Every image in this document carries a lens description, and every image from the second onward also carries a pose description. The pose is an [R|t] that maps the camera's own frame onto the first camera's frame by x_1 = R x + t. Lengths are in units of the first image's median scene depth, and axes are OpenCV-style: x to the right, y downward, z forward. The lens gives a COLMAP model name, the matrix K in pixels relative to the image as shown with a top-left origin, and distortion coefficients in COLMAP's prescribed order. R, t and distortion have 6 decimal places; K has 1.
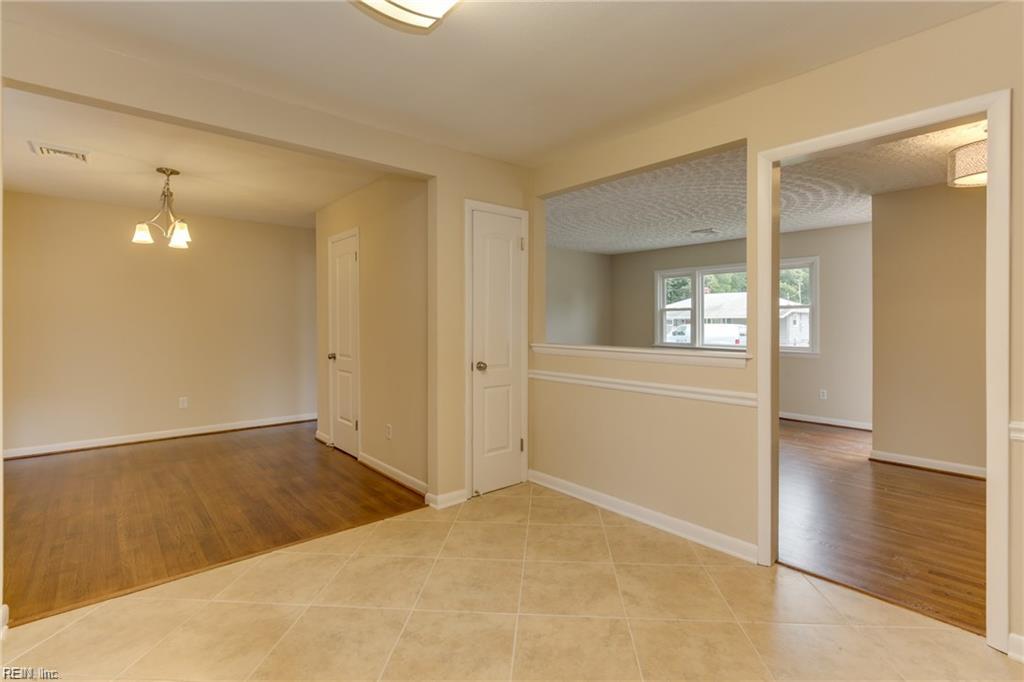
lens RADIAL K [[485.1, 0, 514.8], [0, 485.1, 323.4], [0, 0, 1]] dist [0.000150, 0.000203]
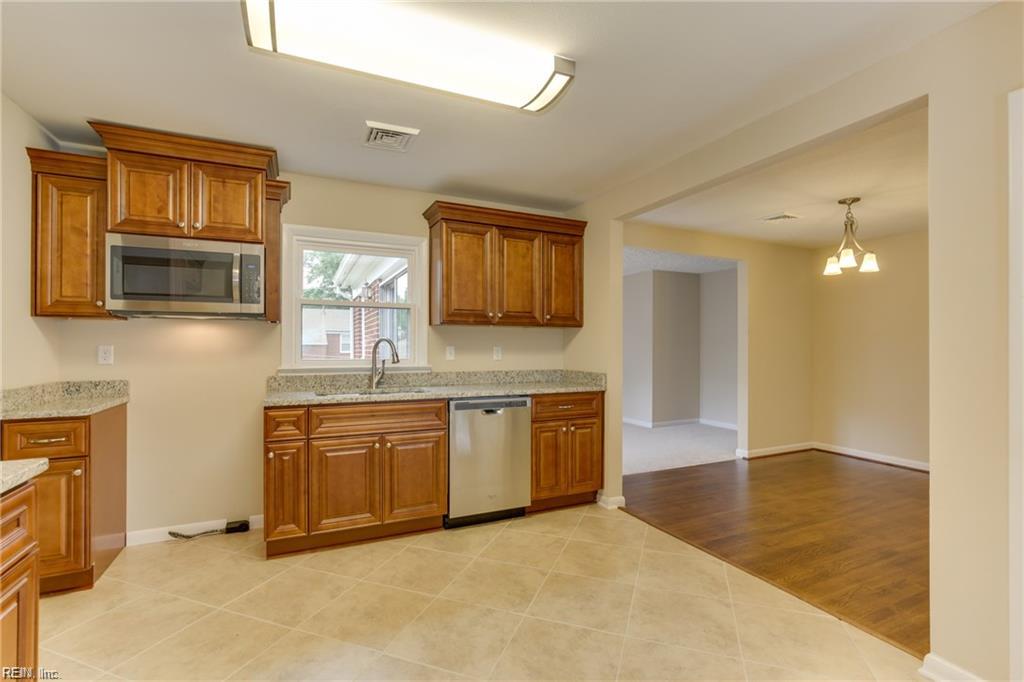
lens RADIAL K [[471.3, 0, 512.0], [0, 471.3, 342.6], [0, 0, 1]] dist [-0.001284, -0.000238]
pose [[-0.271100, -0.005742, -0.962534, 0.531341], [-0.011739, 0.999928, -0.002658, -0.000348], [0.962480, 0.010579, -0.271148, 0.705673]]
